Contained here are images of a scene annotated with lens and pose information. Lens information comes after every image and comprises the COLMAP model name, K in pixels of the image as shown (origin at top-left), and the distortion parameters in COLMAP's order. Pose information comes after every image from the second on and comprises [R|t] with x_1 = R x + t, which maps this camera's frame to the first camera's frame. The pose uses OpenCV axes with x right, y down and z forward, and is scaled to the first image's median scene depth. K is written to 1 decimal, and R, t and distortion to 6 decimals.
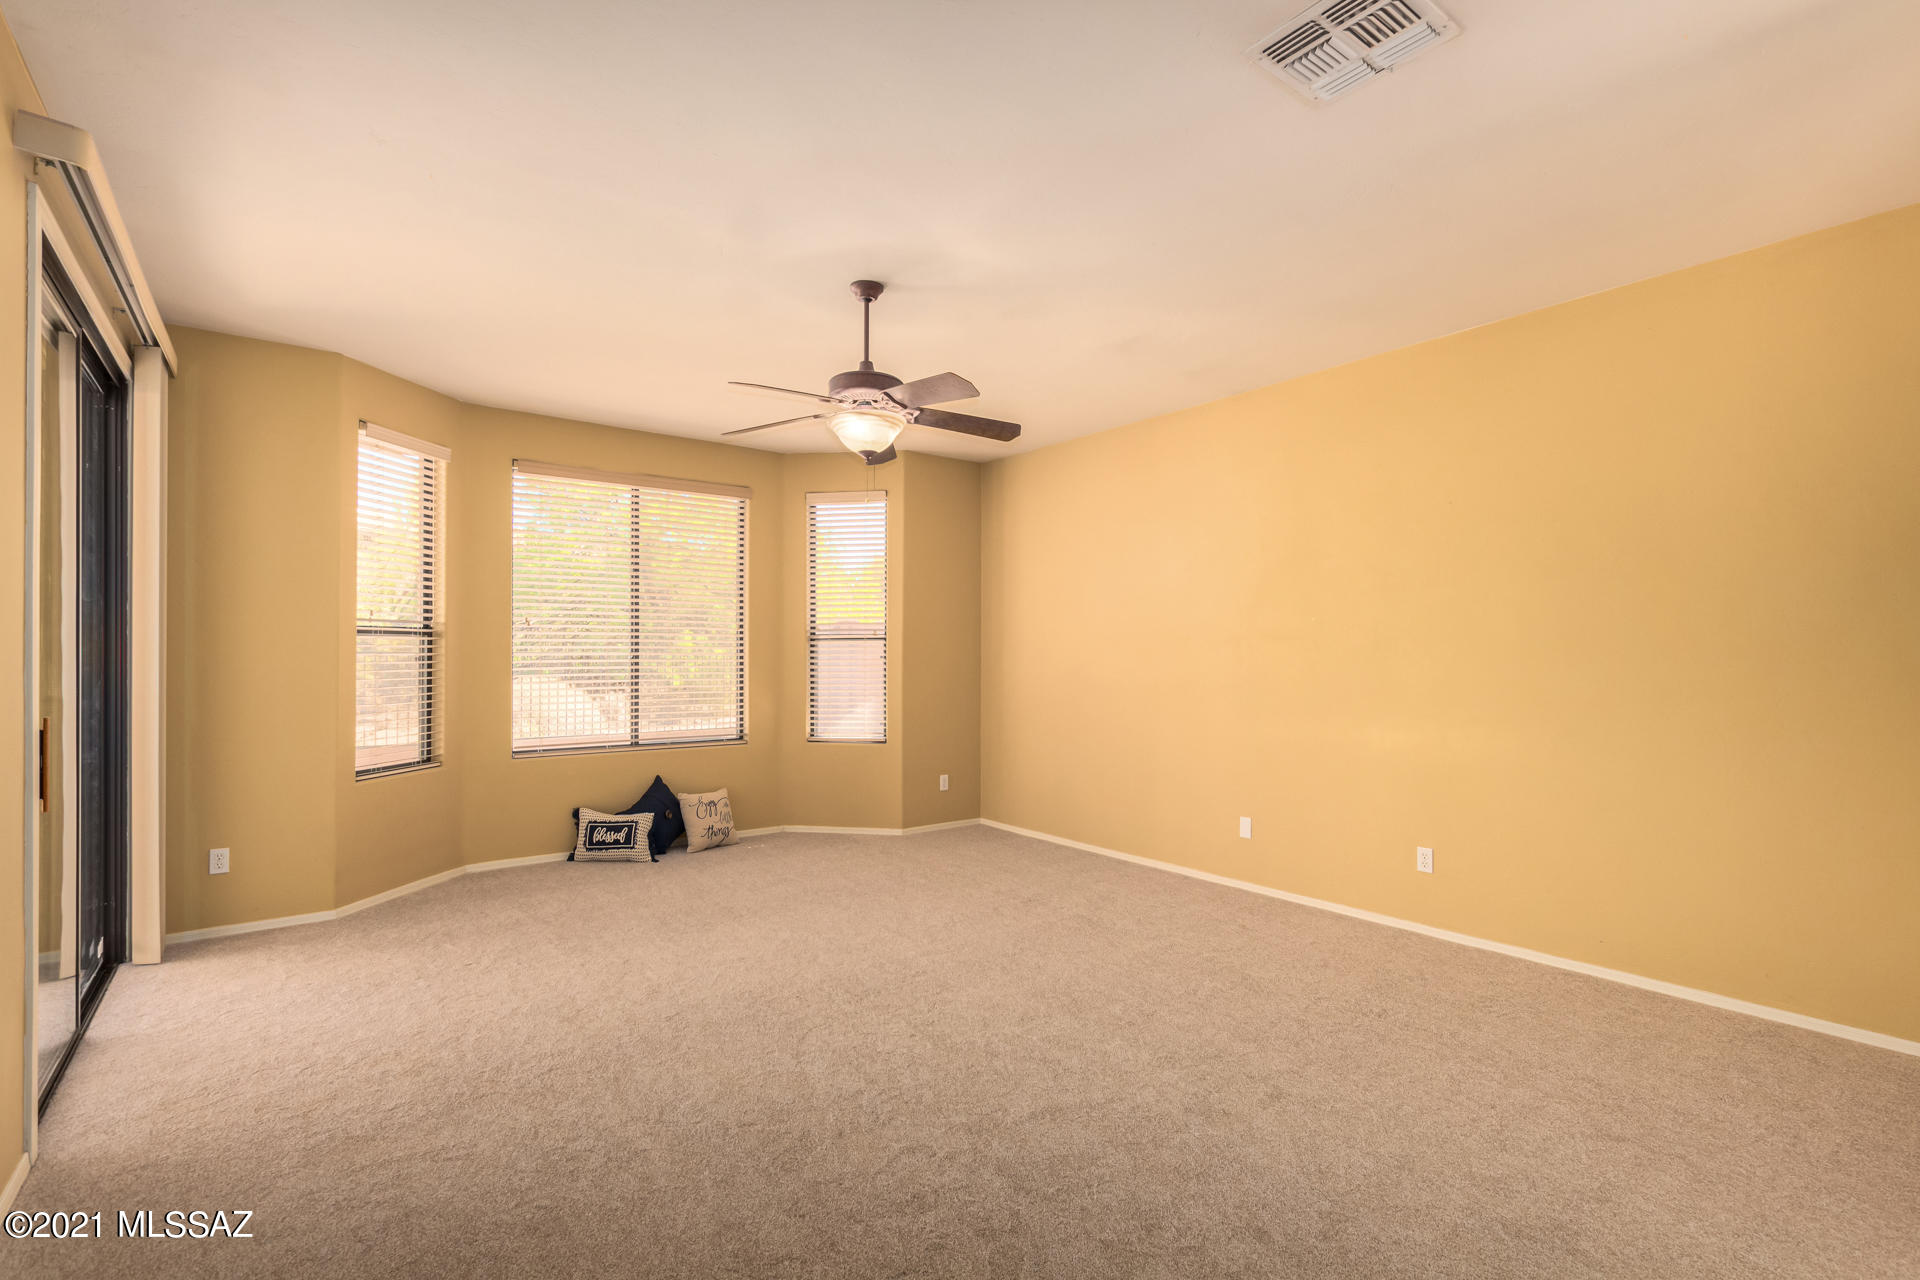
lens RADIAL K [[953.9, 0, 960.3], [0, 953.9, 638.4], [0, 0, 1]] dist [0.021102, 0.000515]
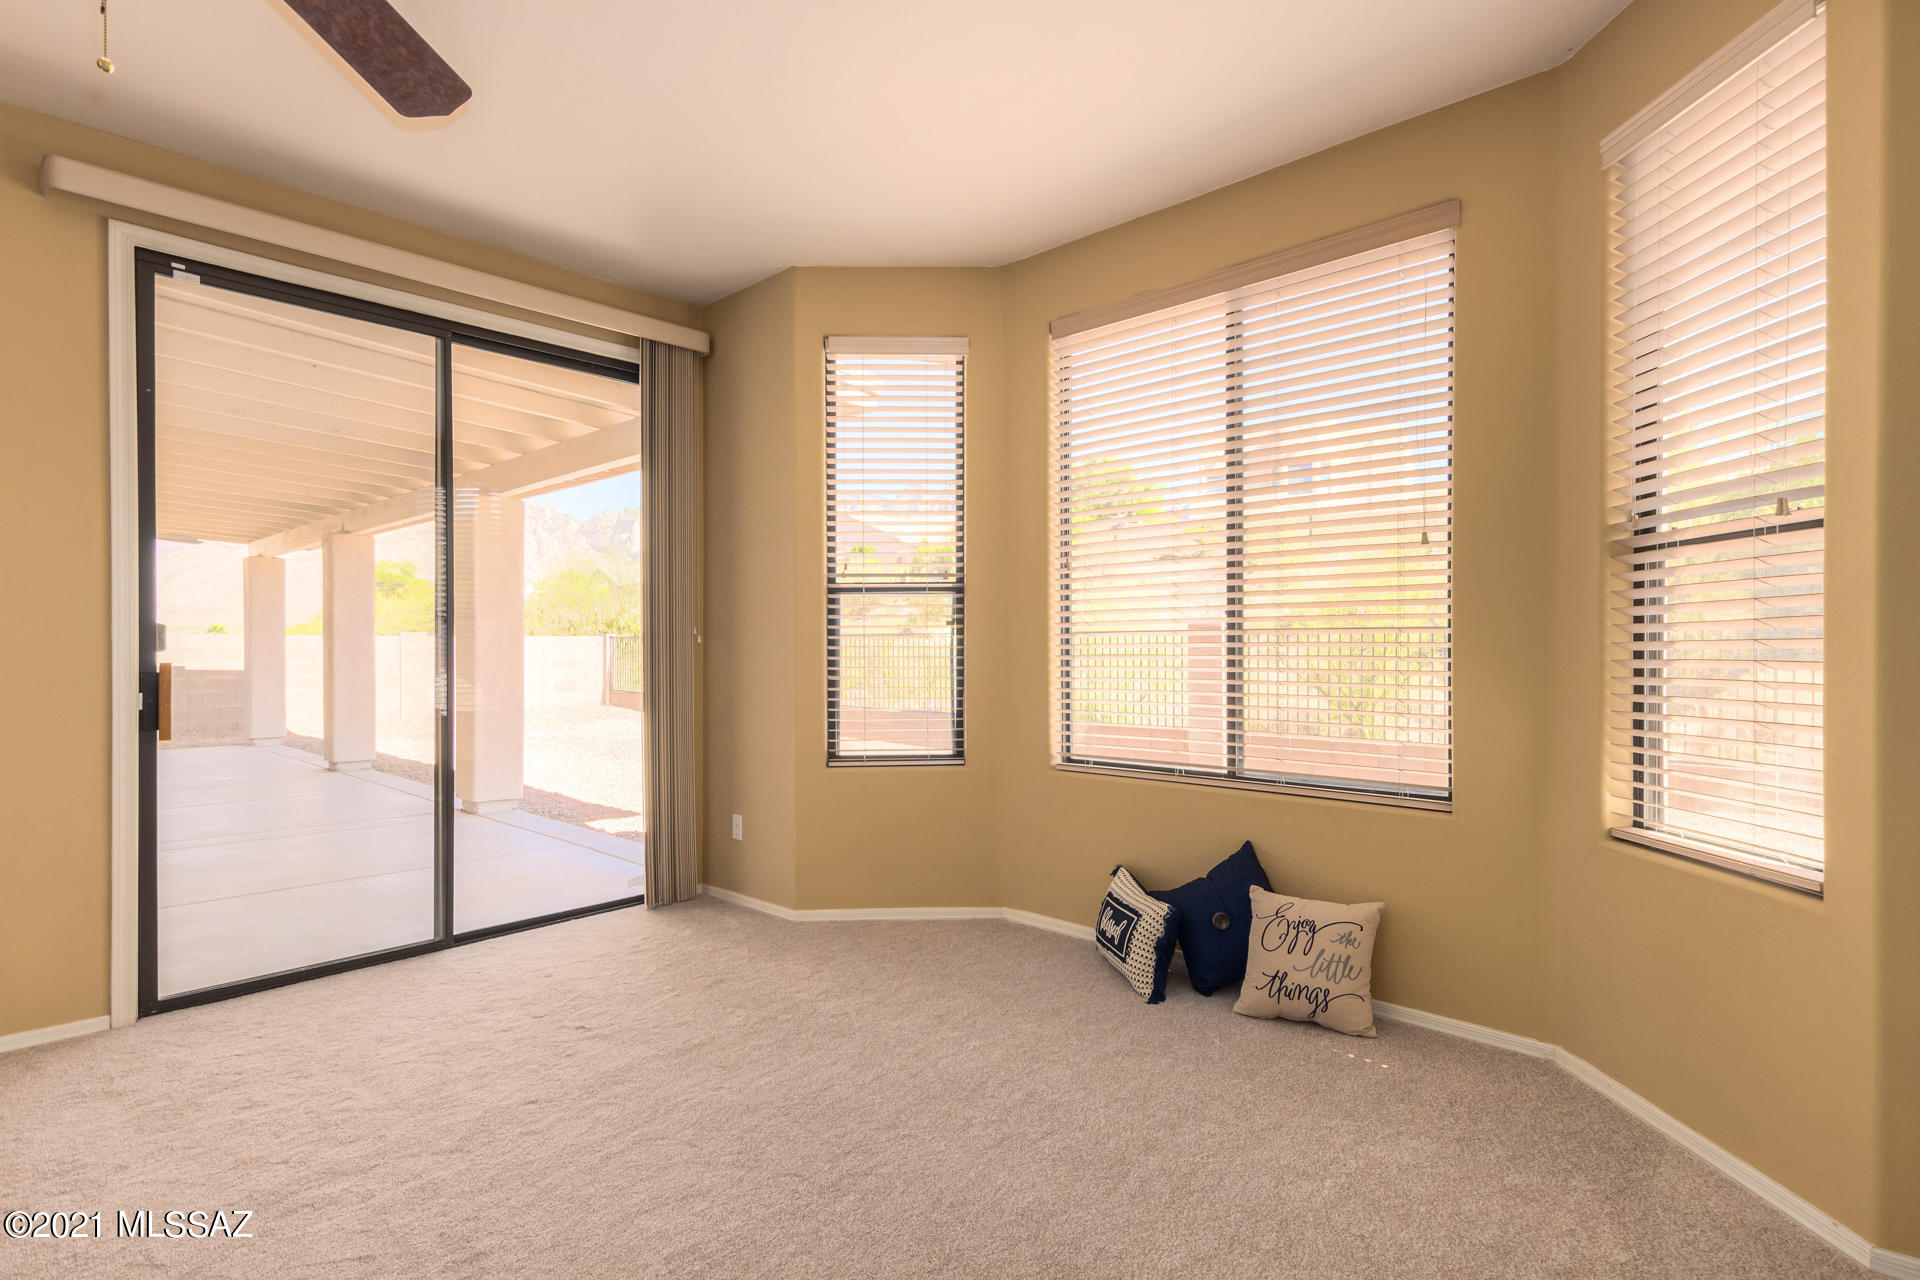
lens RADIAL K [[953.9, 0, 955.9], [0, 953.9, 655.3], [0, 0, 1]] dist [0.021102, 0.000515]
pose [[0.162646, 0.007648, -0.986655, 0.185766], [0.018406, 0.999772, 0.010784, 0.037988], [0.986513, -0.019915, 0.162468, 0.846366]]
